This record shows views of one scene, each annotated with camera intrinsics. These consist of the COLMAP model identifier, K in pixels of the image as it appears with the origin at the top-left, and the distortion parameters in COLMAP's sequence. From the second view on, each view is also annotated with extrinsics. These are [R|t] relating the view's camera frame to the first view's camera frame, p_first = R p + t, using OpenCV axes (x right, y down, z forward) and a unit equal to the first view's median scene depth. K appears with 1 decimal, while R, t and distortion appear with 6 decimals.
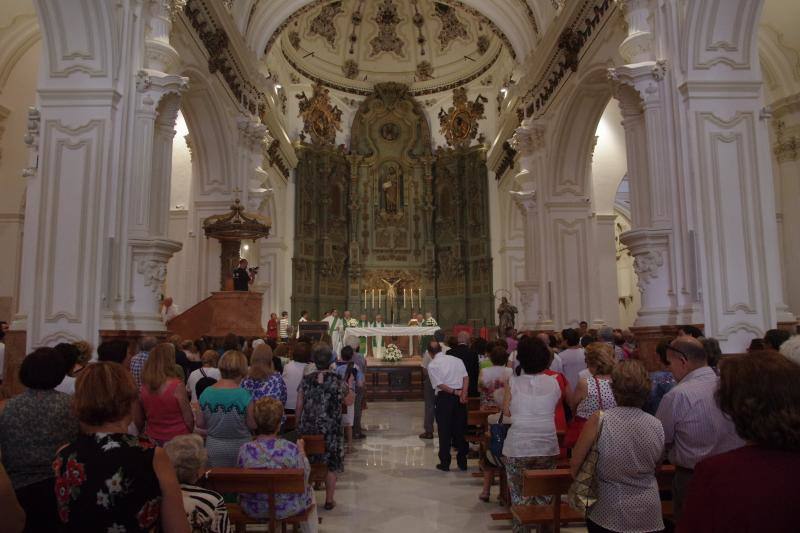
lens RADIAL K [[579.8, 0, 402.9], [0, 579.8, 273.8], [0, 0, 1]] dist [-0.144032, 0.120028]
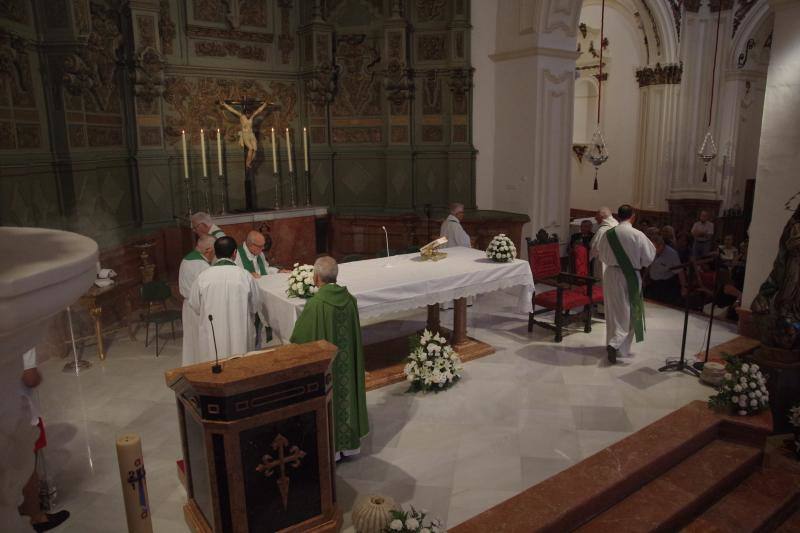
lens RADIAL K [[579.8, 0, 402.9], [0, 579.8, 273.8], [0, 0, 1]] dist [-0.144032, 0.120028]
pose [[0.842959, -0.116726, 0.525162, -0.147613], [-0.058283, 0.950618, 0.304843, -0.005517], [-0.534811, -0.287578, 0.794529, 0.565528]]
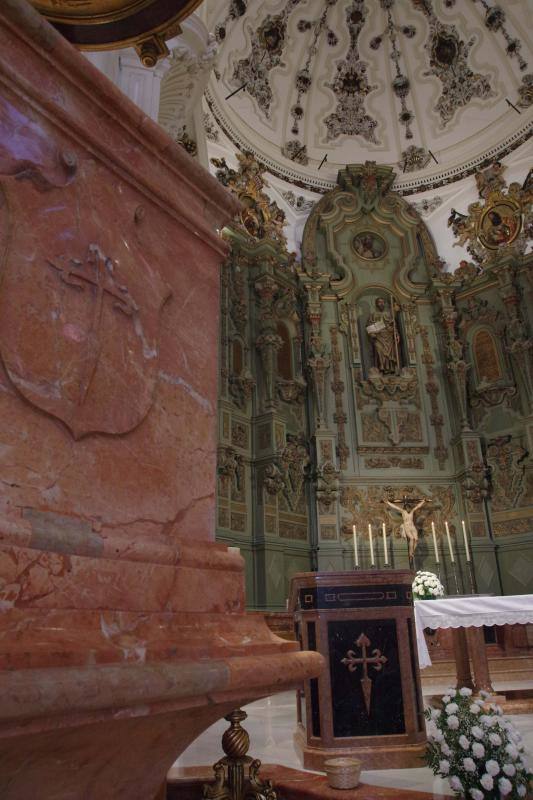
lens RADIAL K [[579.8, 0, 266.5], [0, 579.8, 400.0], [0, 0, 1]] dist [-0.144032, 0.120028]
pose [[0.999873, -0.014549, 0.006560, -0.133064], [0.015776, 0.963186, -0.268372, 0.052167], [-0.002414, 0.268442, 0.963293, 0.505885]]
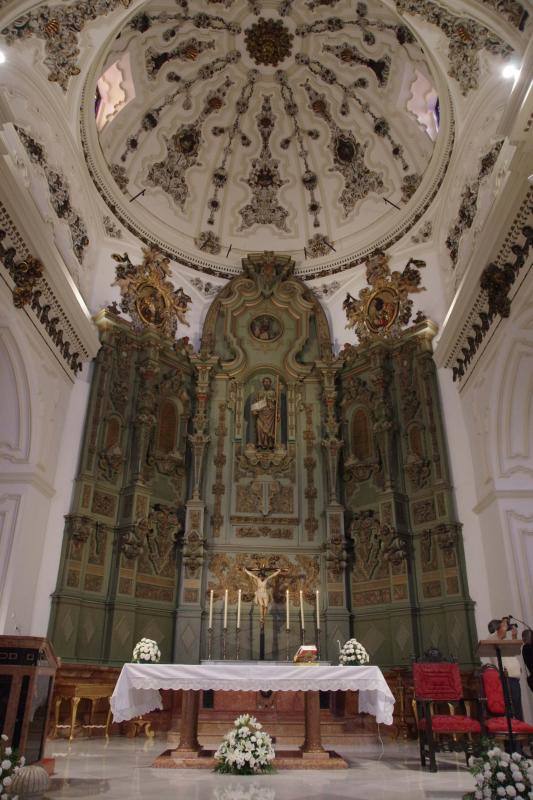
lens RADIAL K [[579.8, 0, 266.5], [0, 579.8, 400.0], [0, 0, 1]] dist [-0.144032, 0.120028]
pose [[0.999070, 0.001964, -0.043068, 0.005463], [-0.016886, 0.936973, -0.348995, 0.044275], [0.039668, 0.349397, 0.936135, 0.453170]]
